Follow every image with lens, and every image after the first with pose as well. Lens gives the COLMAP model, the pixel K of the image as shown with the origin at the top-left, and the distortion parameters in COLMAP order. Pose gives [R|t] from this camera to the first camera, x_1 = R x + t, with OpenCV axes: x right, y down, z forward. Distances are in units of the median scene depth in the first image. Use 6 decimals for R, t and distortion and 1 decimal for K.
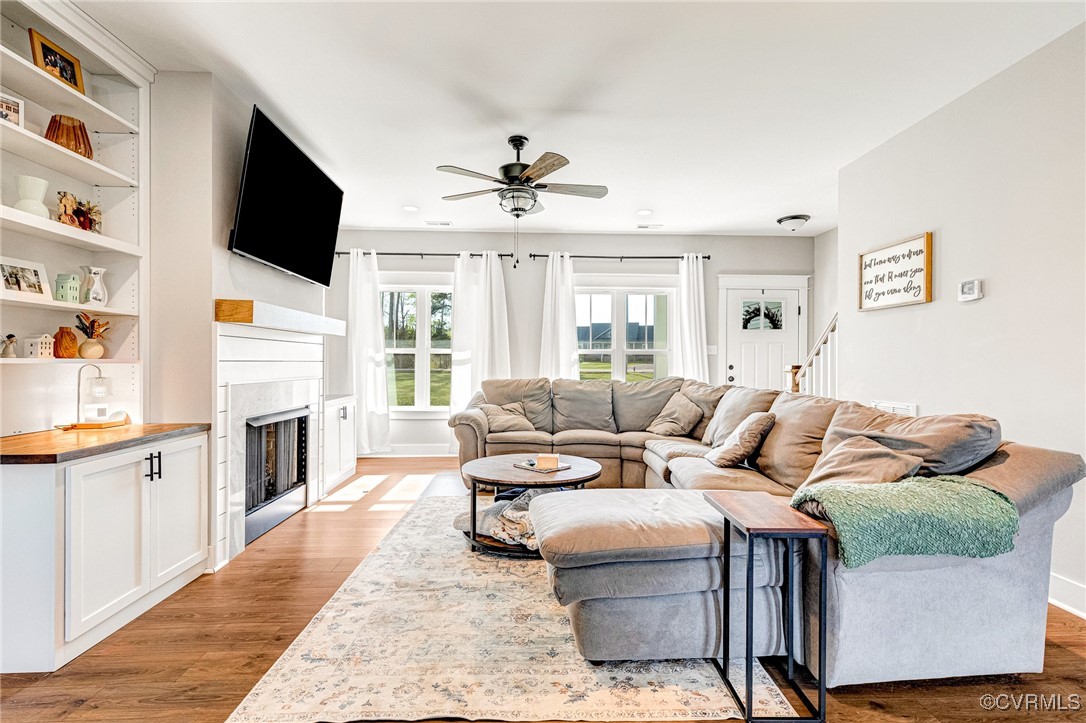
lens RADIAL K [[482.8, 0, 543.0], [0, 482.8, 361.5], [0, 0, 1]] dist [0.012993, -0.000345]
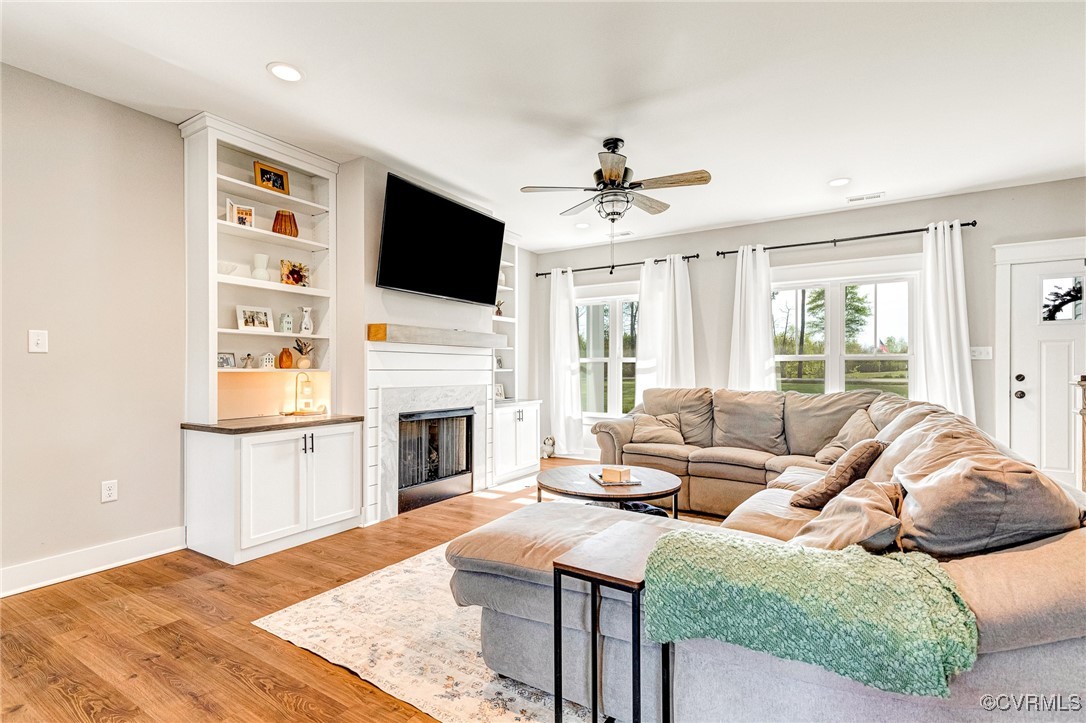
lens RADIAL K [[488.3, 0, 569.2], [0, 488.3, 369.7], [0, 0, 1]] dist [0.011035, 0.000005]
pose [[0.845108, -0.002717, -0.534589, 0.503200], [0.002105, 0.999996, -0.001755, 0.001321], [0.534591, 0.000358, 0.845111, 0.151525]]
